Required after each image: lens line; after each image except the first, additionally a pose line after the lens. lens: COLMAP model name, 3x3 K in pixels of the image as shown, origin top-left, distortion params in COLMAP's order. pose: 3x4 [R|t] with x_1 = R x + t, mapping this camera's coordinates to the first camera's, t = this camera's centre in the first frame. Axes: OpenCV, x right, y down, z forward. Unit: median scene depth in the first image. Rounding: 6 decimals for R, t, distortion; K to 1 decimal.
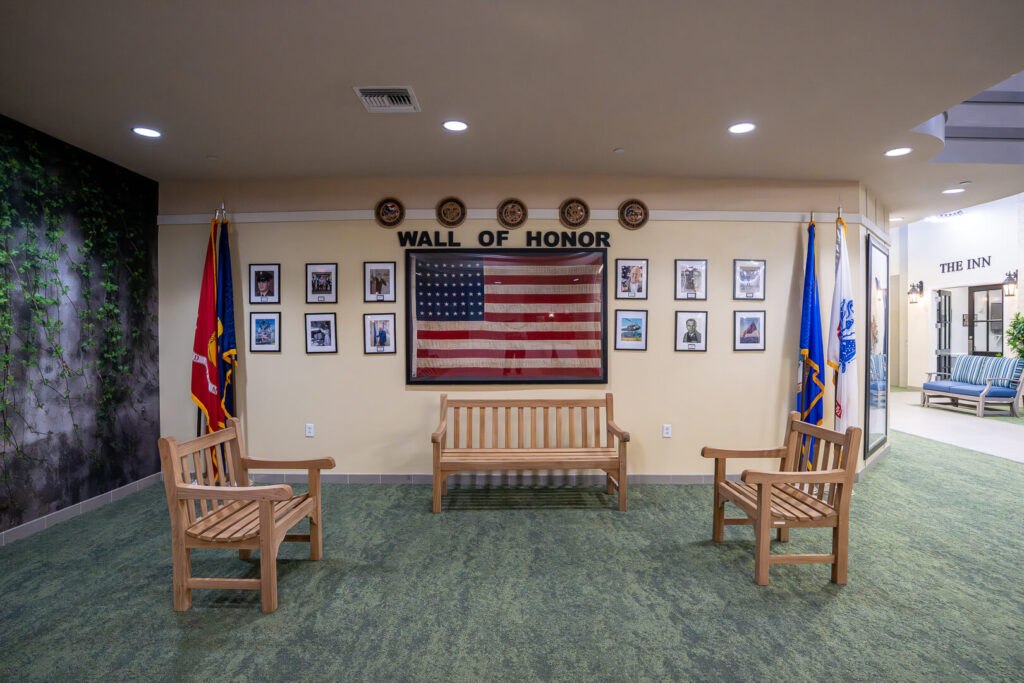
lens RADIAL K [[520.4, 0, 512.0], [0, 520.4, 341.5], [0, 0, 1]] dist [-0.000118, 0.001491]
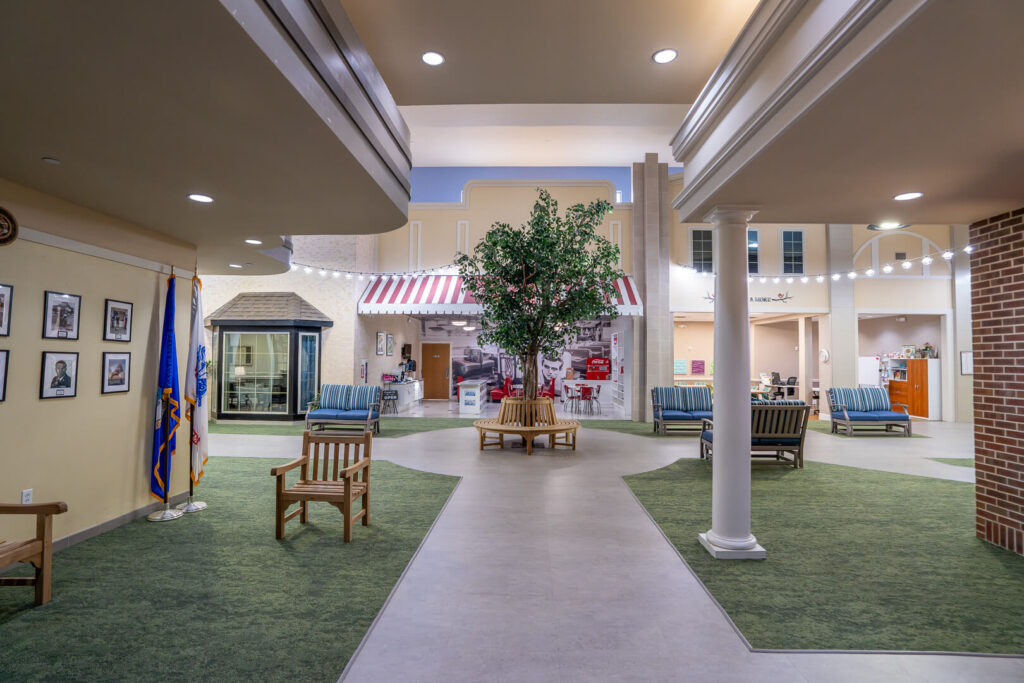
lens RADIAL K [[520.4, 0, 512.0], [0, 520.4, 341.5], [0, 0, 1]] dist [-0.000118, 0.001491]
pose [[0.065863, 0.031071, 0.997345, -0.483236], [0.000401, 0.999514, -0.031165, -0.048645], [-0.997829, 0.002453, 0.065819, 0.187588]]
